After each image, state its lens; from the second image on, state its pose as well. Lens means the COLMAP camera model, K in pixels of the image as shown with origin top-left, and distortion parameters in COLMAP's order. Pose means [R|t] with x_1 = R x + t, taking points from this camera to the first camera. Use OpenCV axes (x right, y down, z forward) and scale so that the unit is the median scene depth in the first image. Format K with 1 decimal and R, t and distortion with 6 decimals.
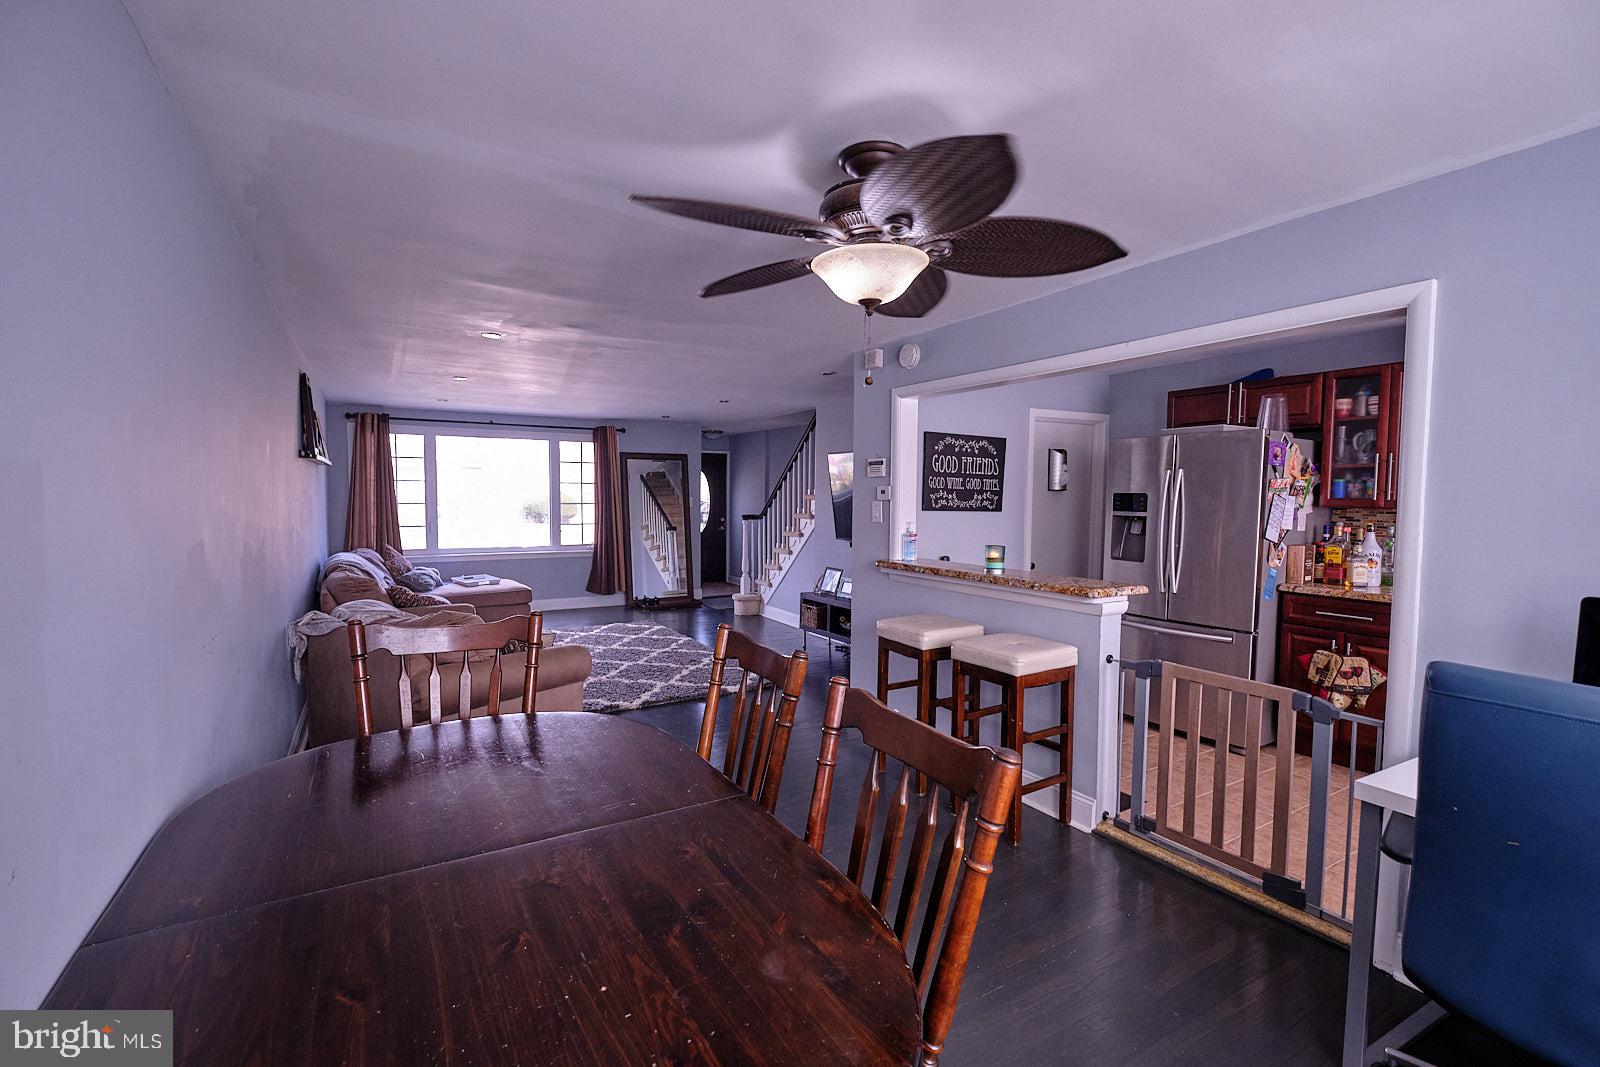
lens RADIAL K [[711.8, 0, 792.7], [0, 711.8, 536.6], [0, 0, 1]] dist [0.000139, -0.000108]
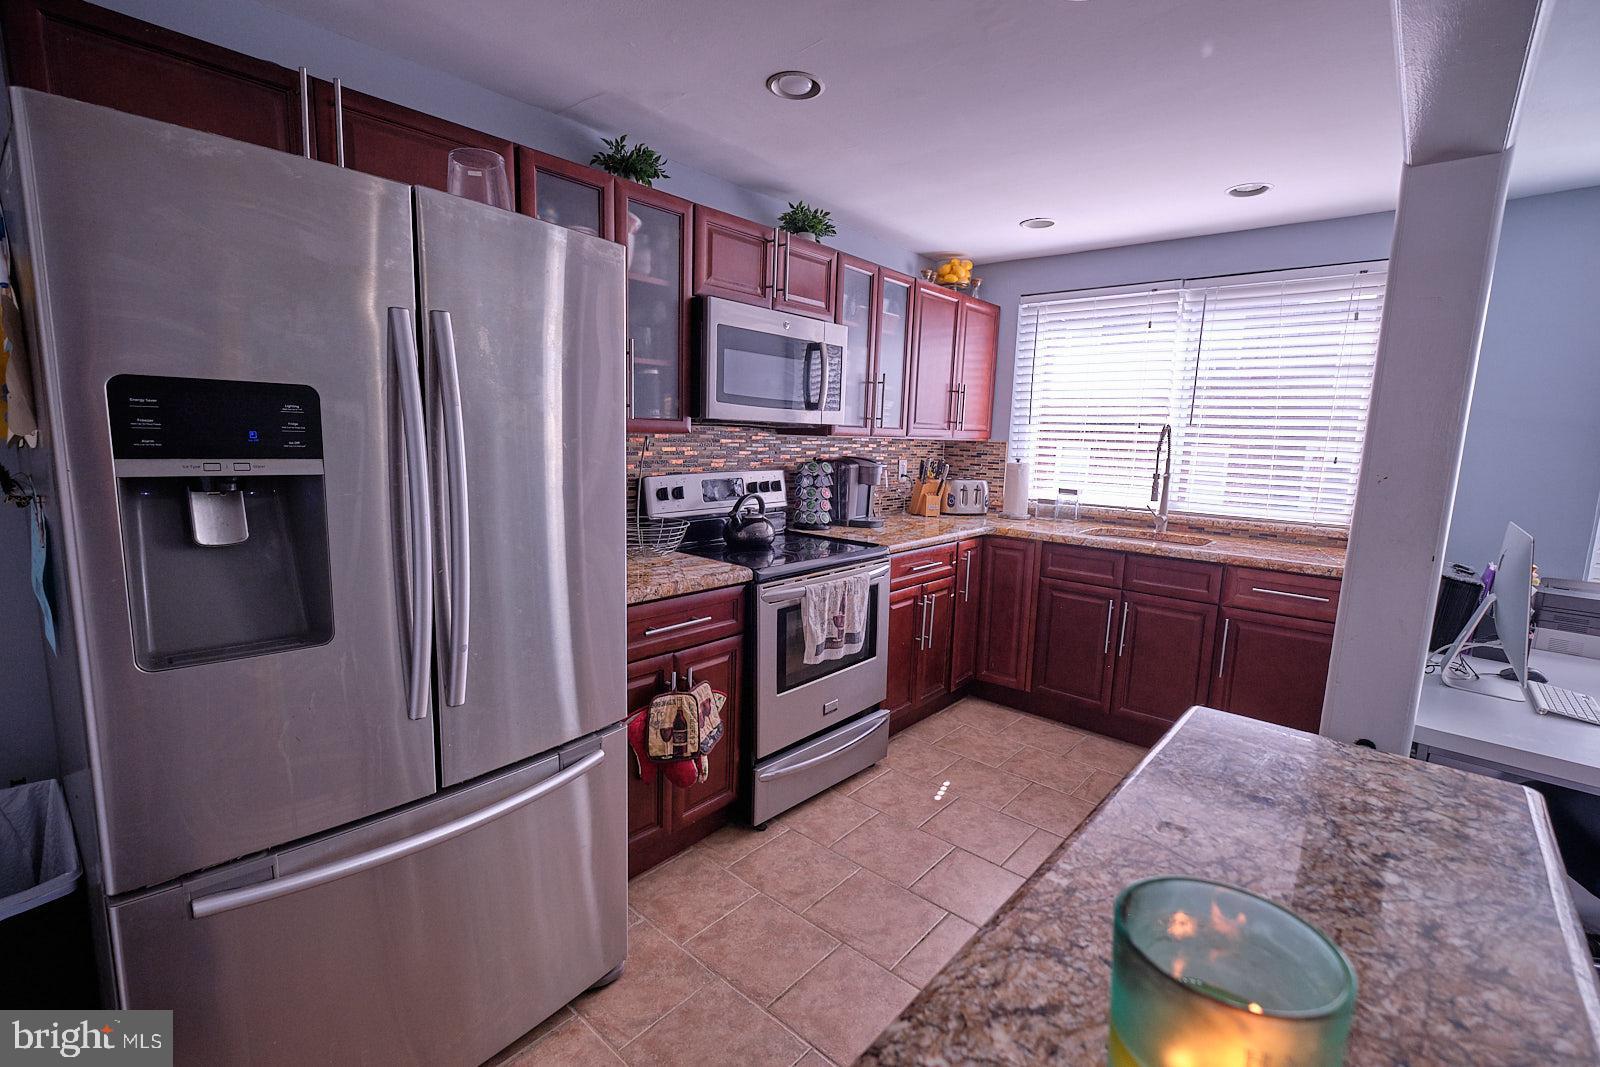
lens RADIAL K [[711.8, 0, 792.7], [0, 711.8, 536.6], [0, 0, 1]] dist [0.000139, -0.000108]
pose [[-0.311983, -0.157677, 0.936912, 0.207074], [0.025905, 0.984354, 0.174287, -0.052360], [-0.949734, 0.078646, -0.303017, 1.010053]]
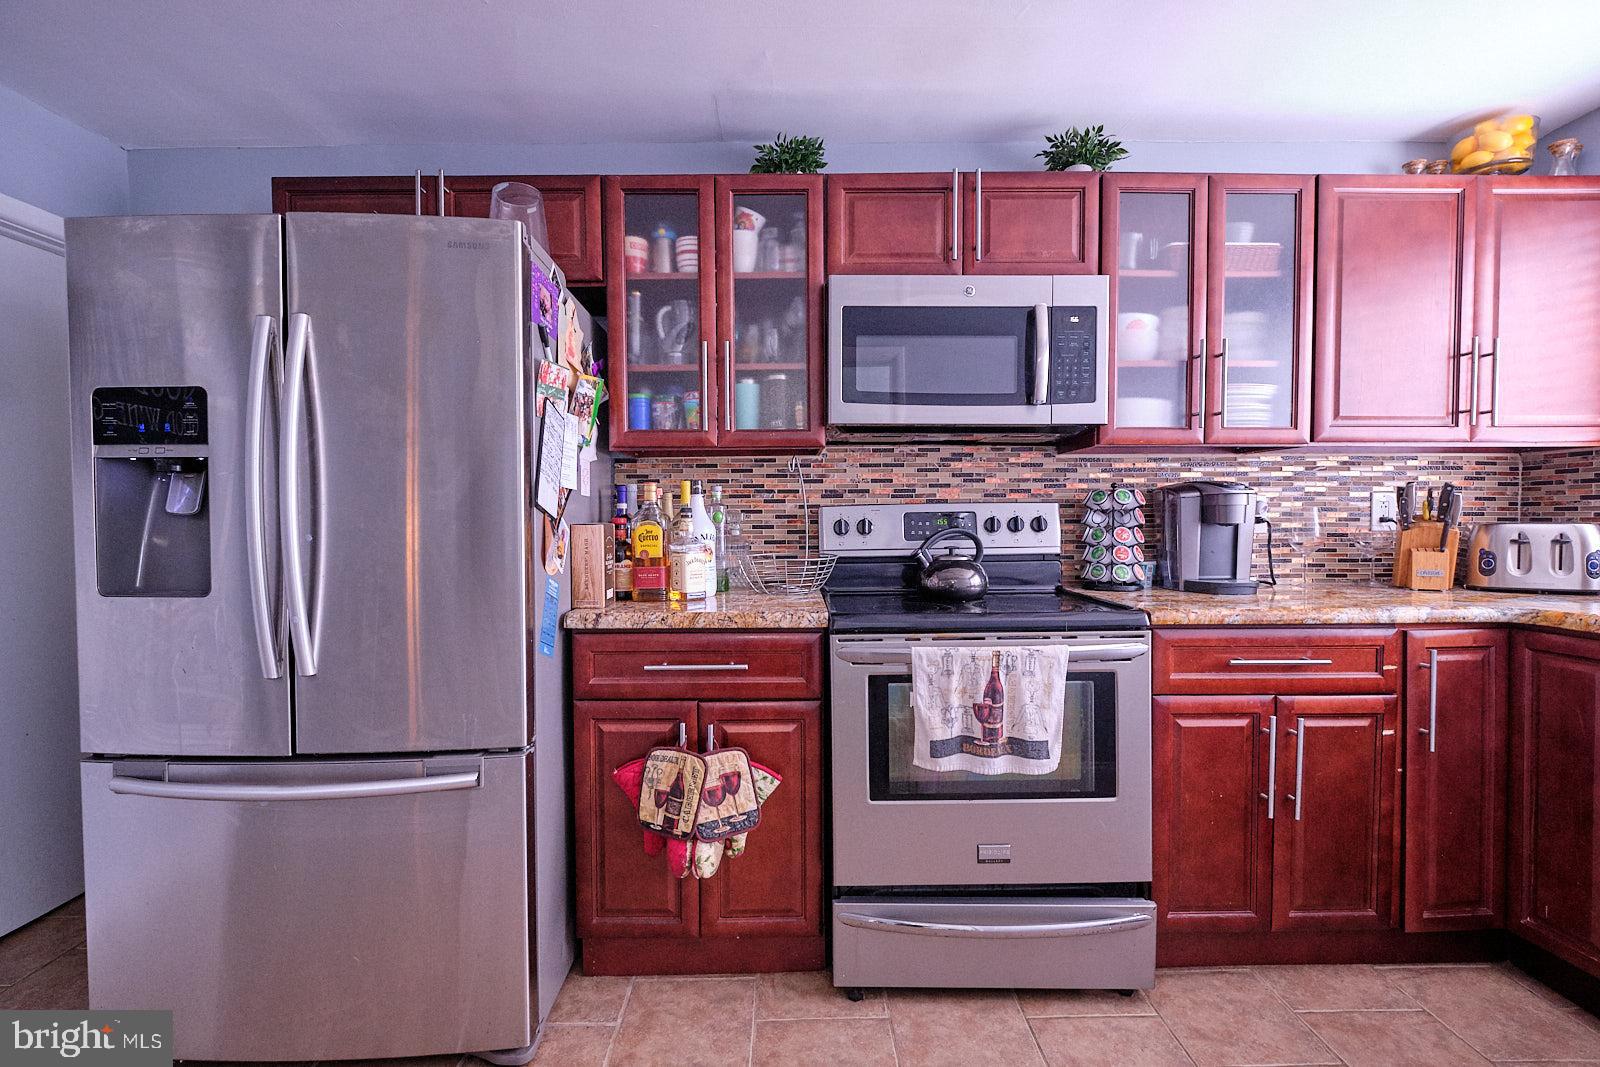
lens RADIAL K [[724.2, 0, 794.4], [0, 724.2, 542.3], [0, 0, 1]] dist [-0.002917, -0.000659]
pose [[0.498220, -0.039678, 0.866142, 0.375125], [0.062602, 0.997991, 0.009708, 0.027786], [-0.864787, 0.049385, 0.499704, 0.659429]]
